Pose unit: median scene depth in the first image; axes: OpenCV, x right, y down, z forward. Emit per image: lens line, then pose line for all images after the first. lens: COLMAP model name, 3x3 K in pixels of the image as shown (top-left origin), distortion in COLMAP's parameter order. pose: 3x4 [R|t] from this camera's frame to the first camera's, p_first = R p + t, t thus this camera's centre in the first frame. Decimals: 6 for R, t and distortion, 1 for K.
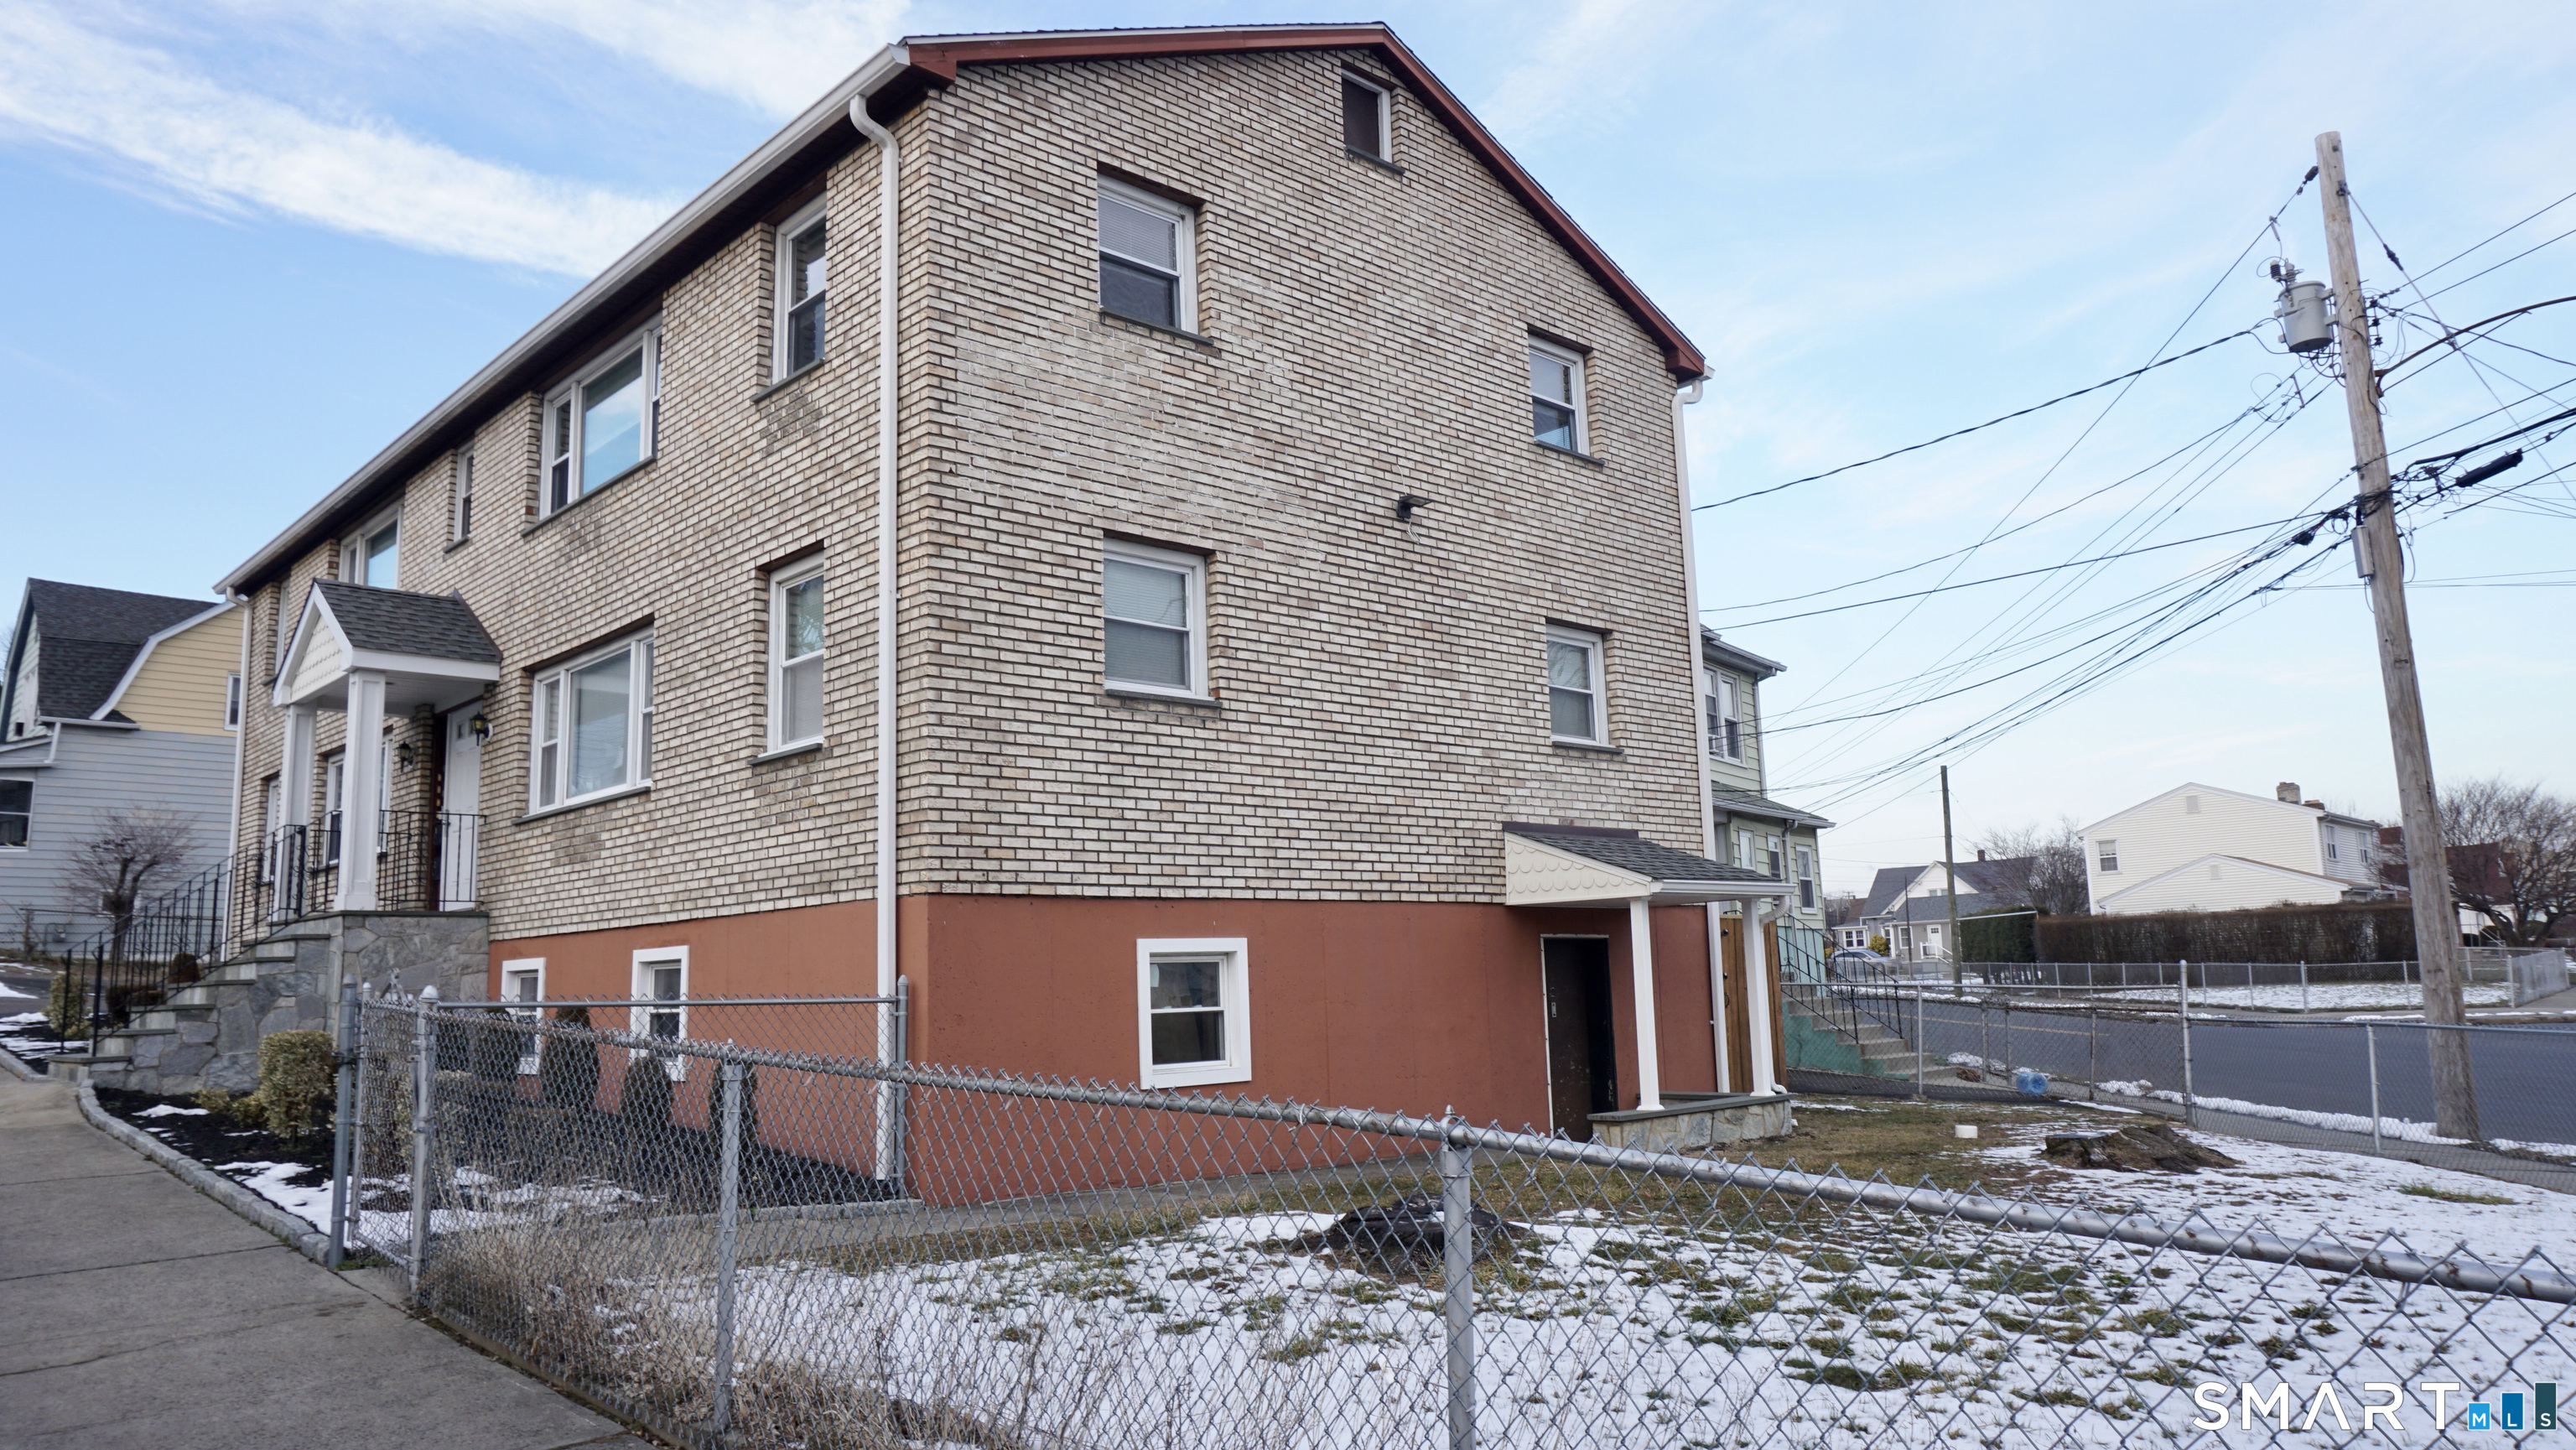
lens RADIAL K [[1710.9, 0, 1292.9], [0, 1710.9, 716.2], [0, 0, 1]] dist [-0.051289, 0.026866]
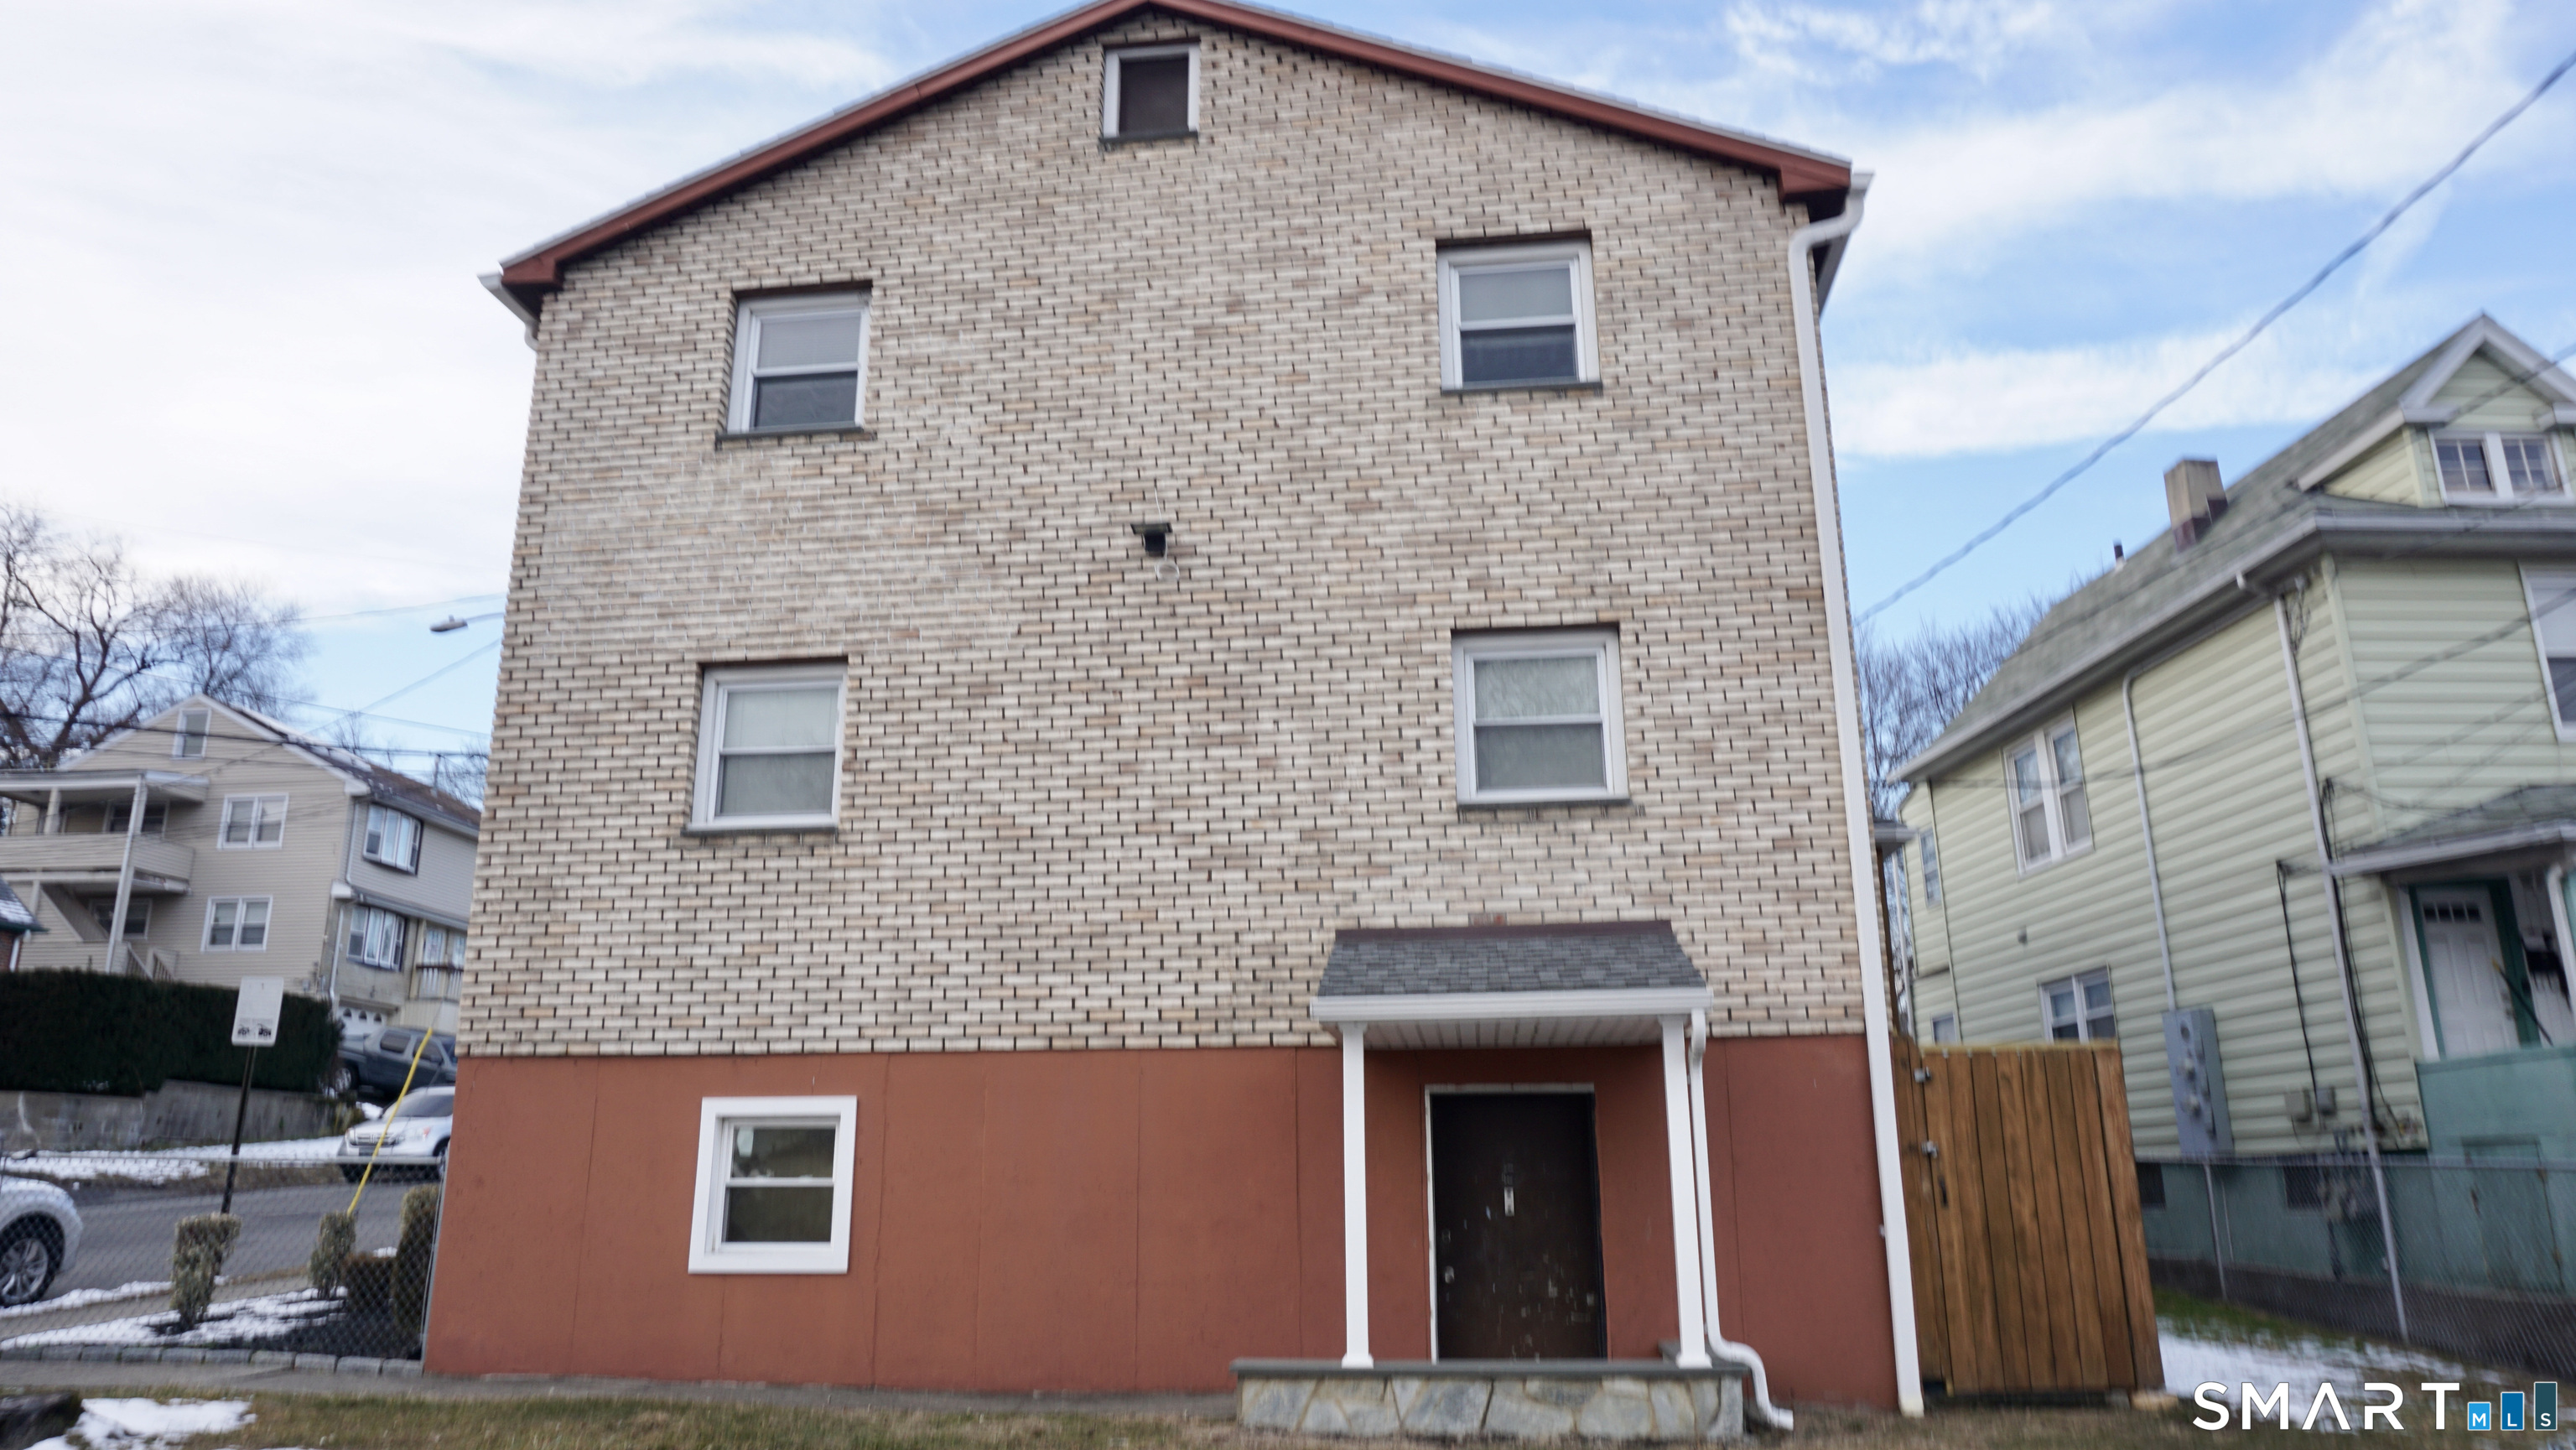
lens RADIAL K [[1710.9, 0, 1286.5], [0, 1710.9, 717.9], [0, 0, 1]] dist [-0.051289, 0.026866]
pose [[0.641846, -0.181701, -0.744996, 0.710898], [0.107081, 0.983240, -0.147553, 0.085132], [0.759320, 0.014931, 0.650546, 0.566628]]
